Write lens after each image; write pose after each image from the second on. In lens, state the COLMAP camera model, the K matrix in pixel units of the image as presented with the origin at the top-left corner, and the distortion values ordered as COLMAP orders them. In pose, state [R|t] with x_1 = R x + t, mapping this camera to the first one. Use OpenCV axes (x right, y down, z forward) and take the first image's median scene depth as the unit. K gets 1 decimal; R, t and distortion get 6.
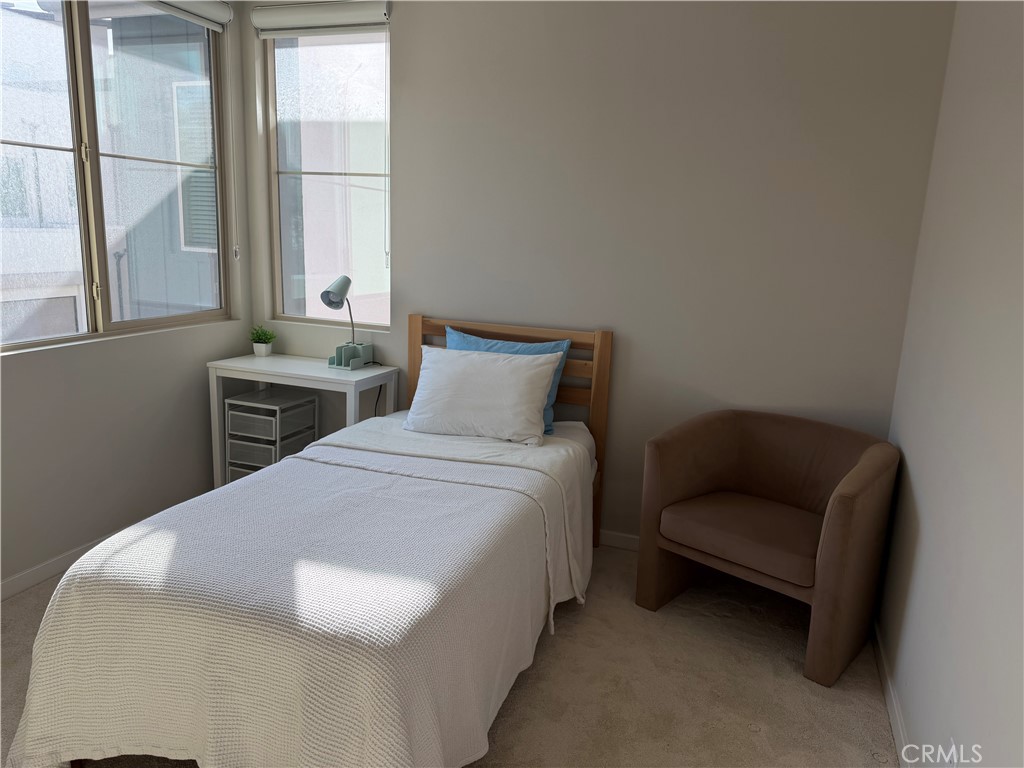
lens RADIAL K [[712.6, 0, 512.0], [0, 712.6, 384.0], [0, 0, 1]] dist [0.125753, -0.167141]
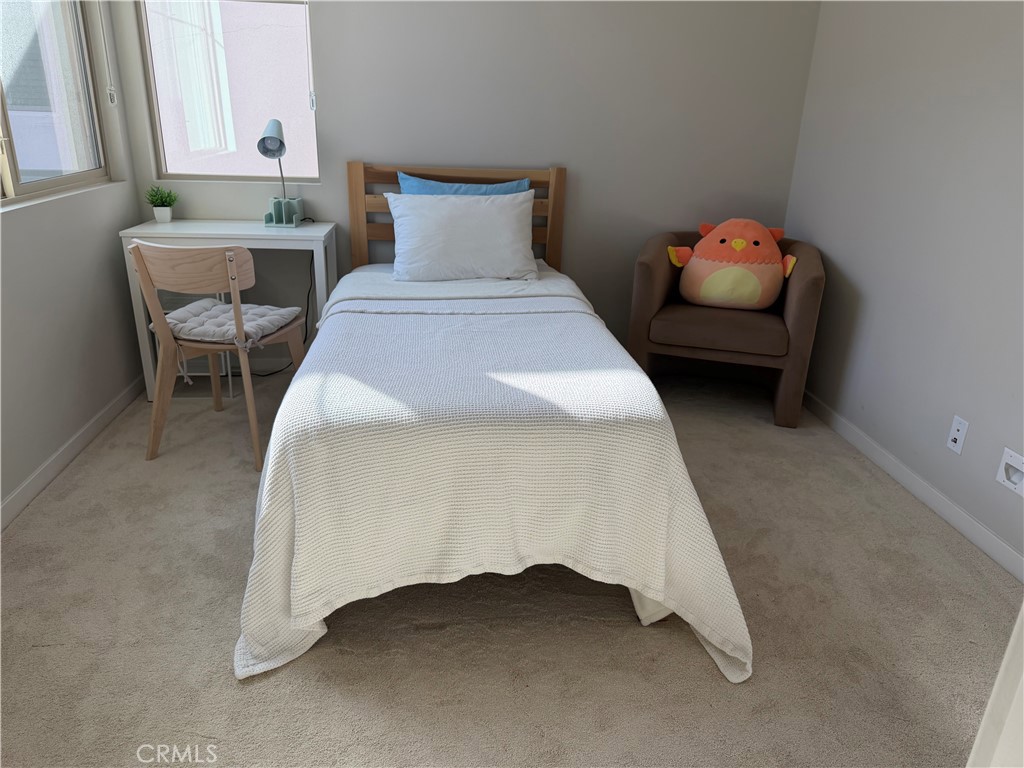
lens RADIAL K [[724.7, 0, 512.0], [0, 724.7, 384.0], [0, 0, 1]] dist [0.065788, -0.107502]
pose [[0.902142, -0.162751, 0.399566, -0.409520], [0.093674, 0.977917, 0.186827, 0.029612], [-0.421148, -0.131116, 0.897465, 0.024077]]
